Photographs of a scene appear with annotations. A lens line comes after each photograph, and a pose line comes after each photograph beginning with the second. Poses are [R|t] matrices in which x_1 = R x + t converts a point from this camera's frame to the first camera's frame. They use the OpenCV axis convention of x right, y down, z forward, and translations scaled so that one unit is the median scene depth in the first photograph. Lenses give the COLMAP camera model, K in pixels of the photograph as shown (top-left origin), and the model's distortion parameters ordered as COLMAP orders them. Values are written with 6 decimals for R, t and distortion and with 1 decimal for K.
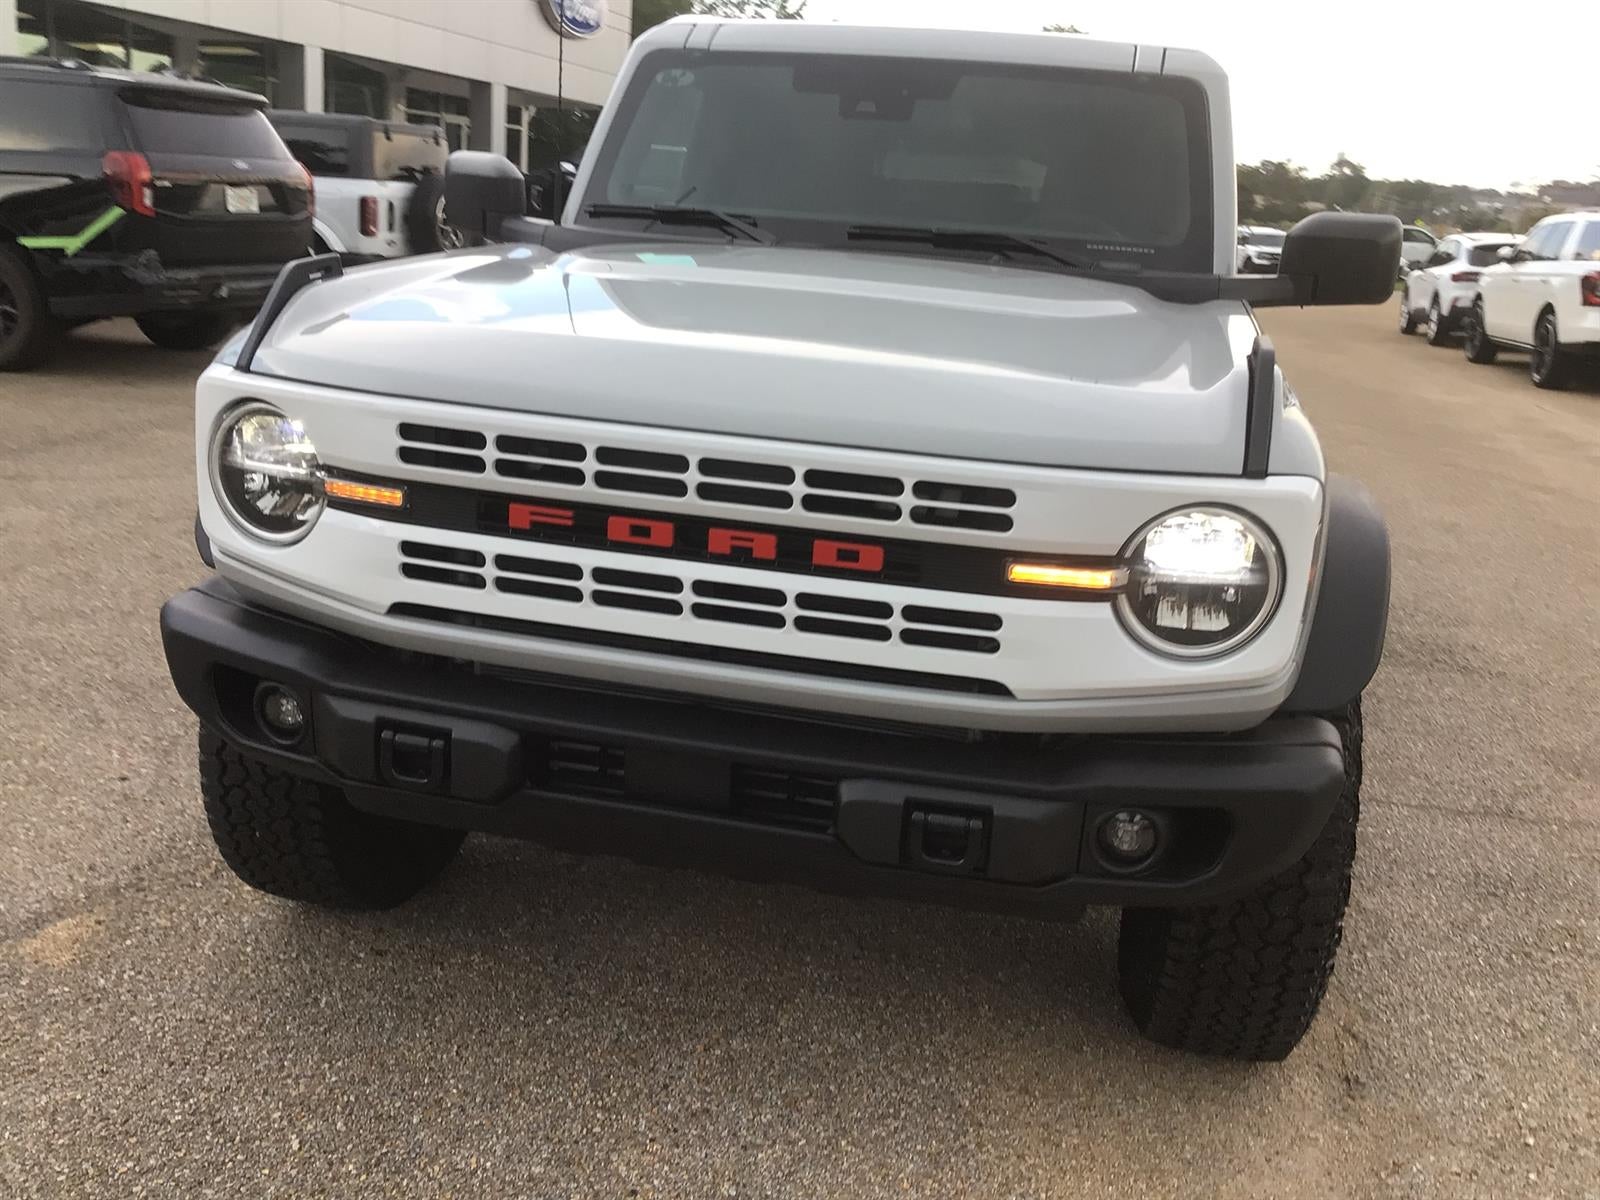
lens RADIAL K [[1448.1, 0, 777.7], [0, 1448.1, 604.6], [0, 0, 1]] dist [0.042863, -0.062516]
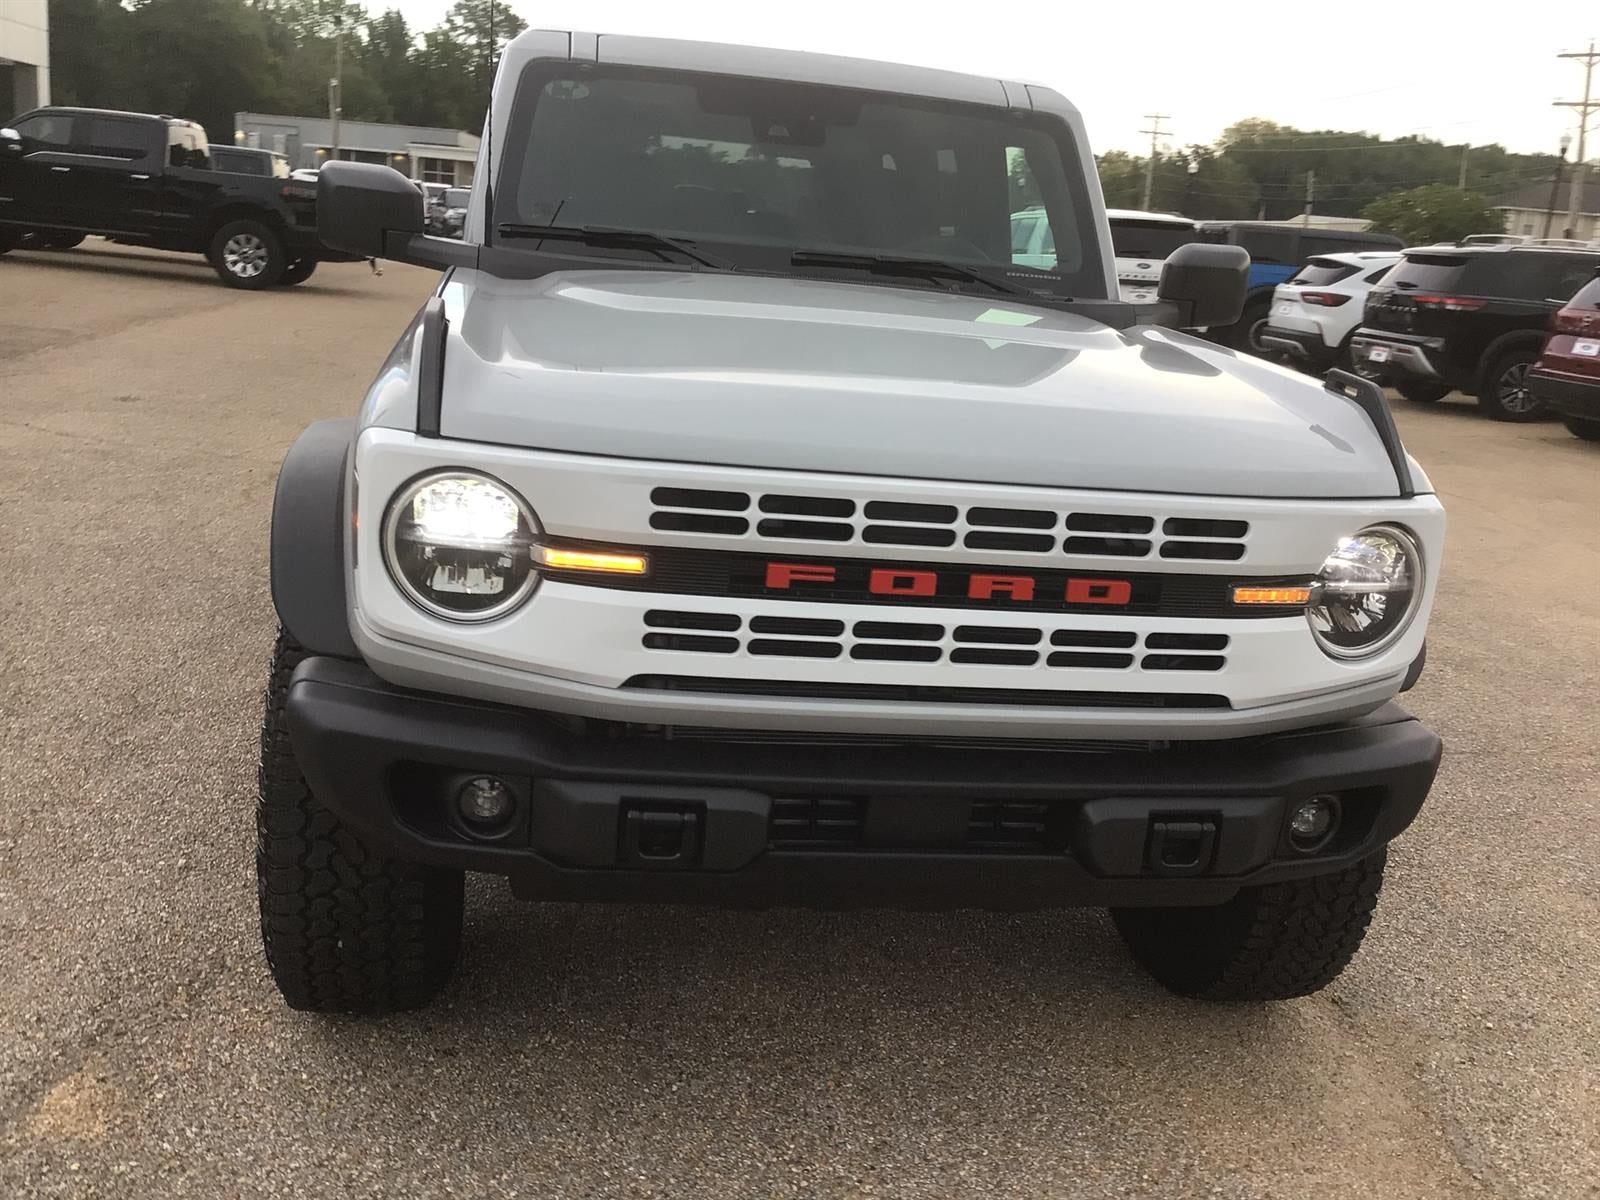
lens RADIAL K [[1453.8, 0, 811.7], [0, 1453.8, 598.1], [0, 0, 1]] dist [0.094344, -0.164717]
pose [[0.927725, -0.079009, 0.364807, -0.496849], [0.075909, 0.996853, 0.022853, -0.064196], [-0.365464, 0.006491, 0.930803, 0.074235]]
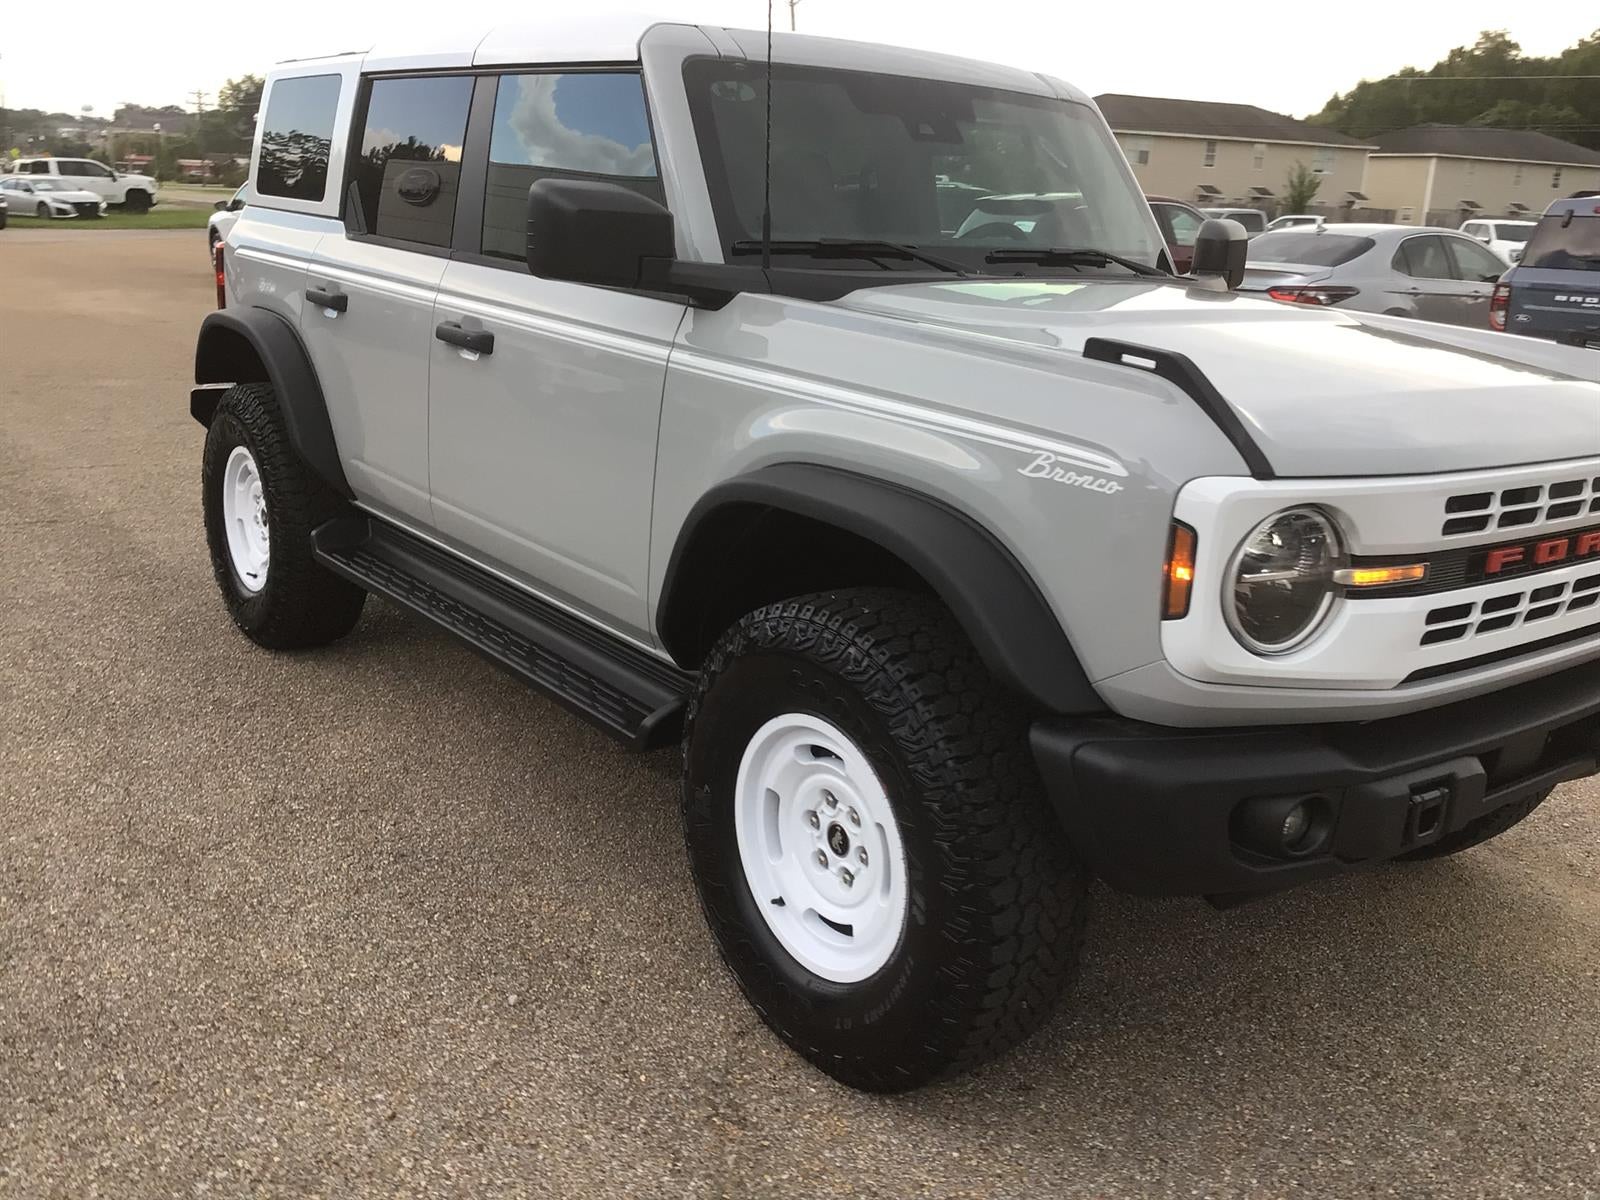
lens RADIAL K [[1463.2, 0, 795.5], [0, 1463.2, 603.9], [0, 0, 1]] dist [0.089114, -0.157410]
pose [[0.637415, -0.235167, 0.733757, -1.288633], [0.203674, 0.969839, 0.133900, -0.275222], [-0.743115, 0.064097, 0.666087, 0.624832]]
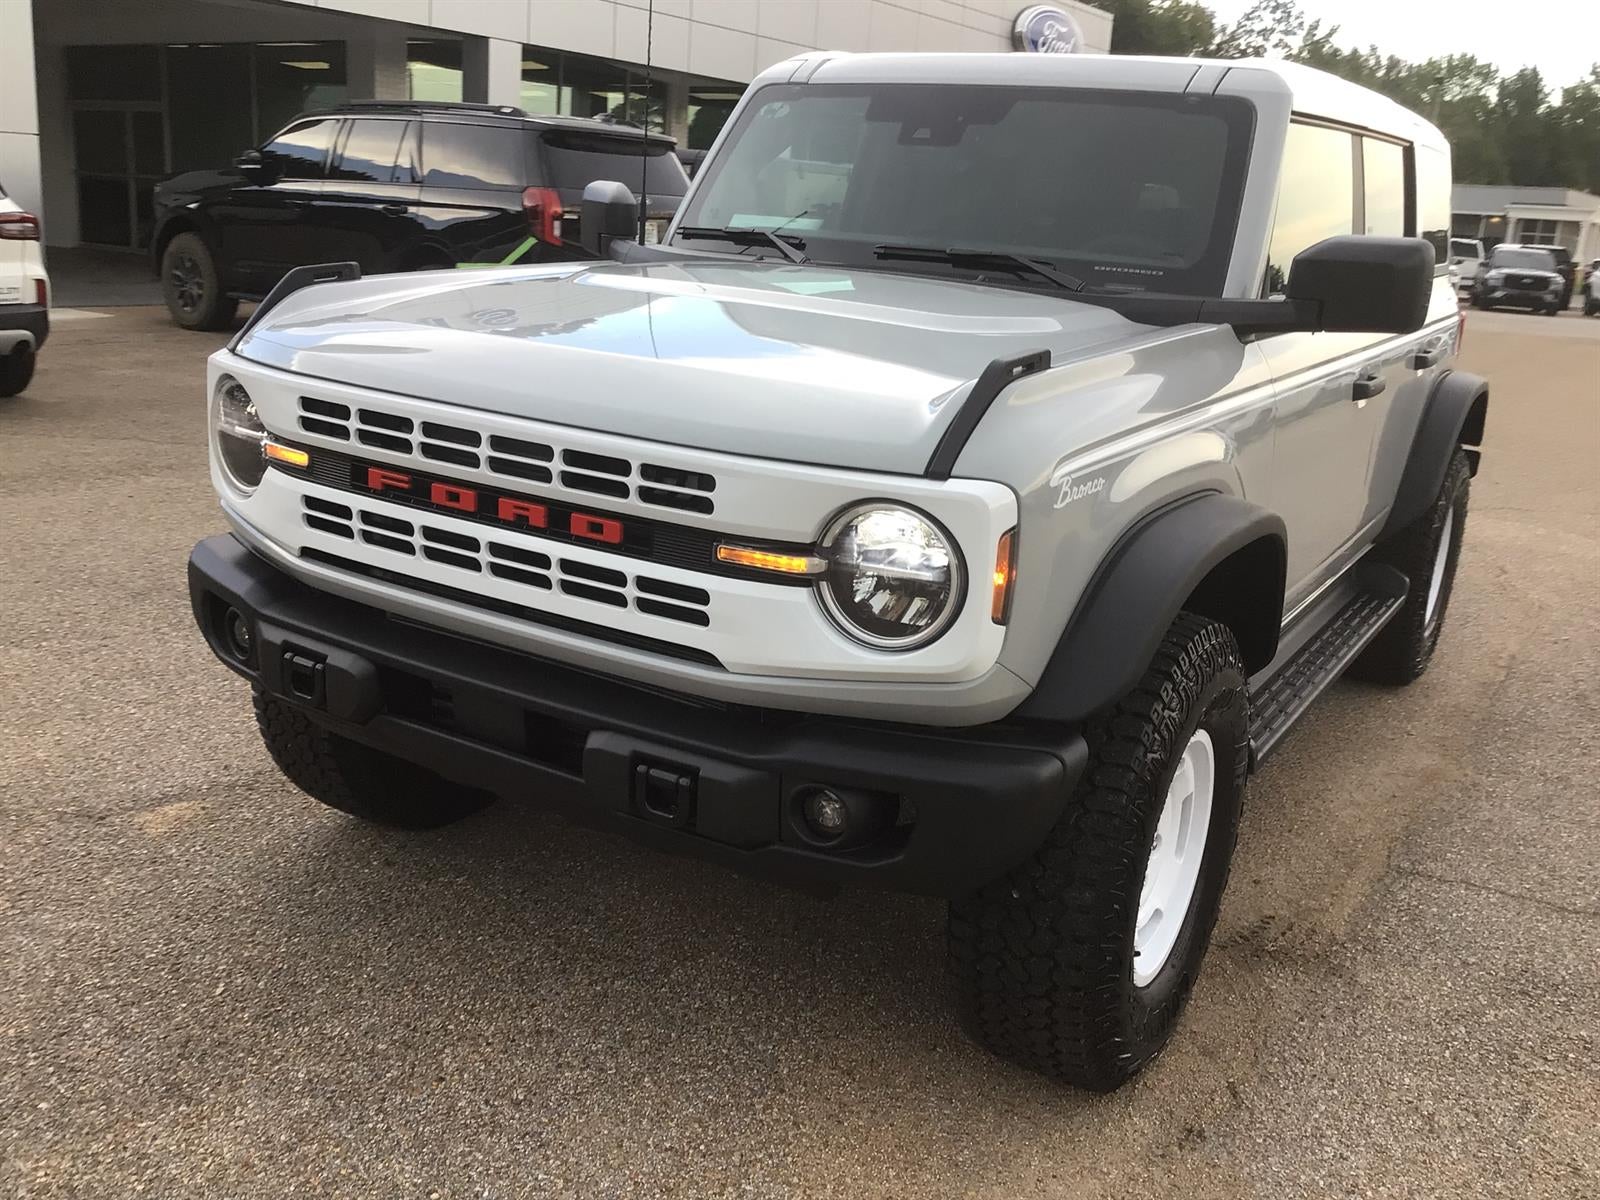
lens RADIAL K [[1463.2, 0, 795.5], [0, 1463.2, 603.9], [0, 0, 1]] dist [0.089114, -0.157410]
pose [[0.941921, 0.085704, -0.324715, 0.524093], [-0.094765, 0.995425, -0.012162, 0.022129], [0.322187, 0.042228, 0.945734, -0.021509]]
